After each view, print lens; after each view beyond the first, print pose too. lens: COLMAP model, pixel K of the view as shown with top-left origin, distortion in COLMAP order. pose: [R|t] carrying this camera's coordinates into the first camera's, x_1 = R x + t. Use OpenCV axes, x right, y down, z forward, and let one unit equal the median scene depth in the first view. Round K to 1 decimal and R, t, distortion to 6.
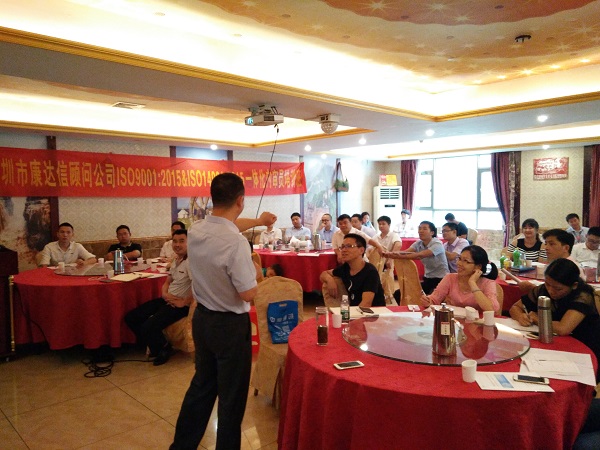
lens RADIAL K [[475.9, 0, 300.0], [0, 475.9, 225.0], [0, 0, 1]] dist [0.092137, -0.121556]
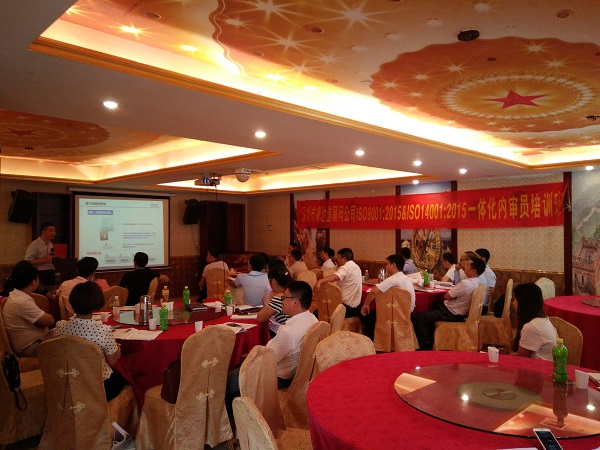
lens RADIAL K [[475.9, 0, 300.0], [0, 475.9, 225.0], [0, 0, 1]] dist [0.092137, -0.121556]
pose [[0.026278, 0.000640, -0.999654, 0.981673], [-0.057503, 0.998345, -0.000872, -0.059197], [0.997999, 0.057506, 0.026271, 0.810586]]
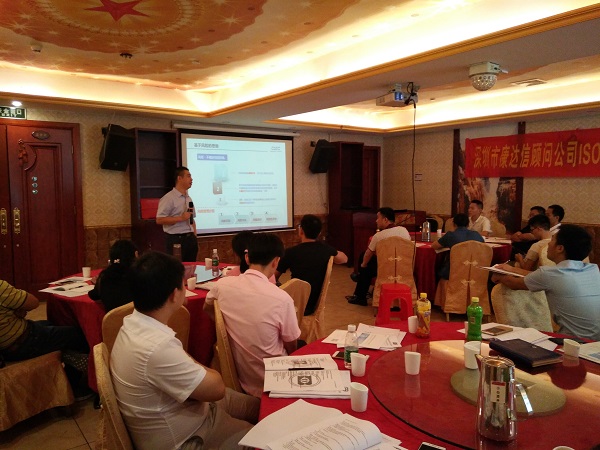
lens RADIAL K [[475.9, 0, 300.0], [0, 475.9, 225.0], [0, 0, 1]] dist [0.092137, -0.121556]
pose [[-0.115668, 0.098725, -0.988370, 0.607328], [-0.052238, 0.993067, 0.105308, -0.036979], [0.991913, 0.063811, -0.109708, 0.588320]]
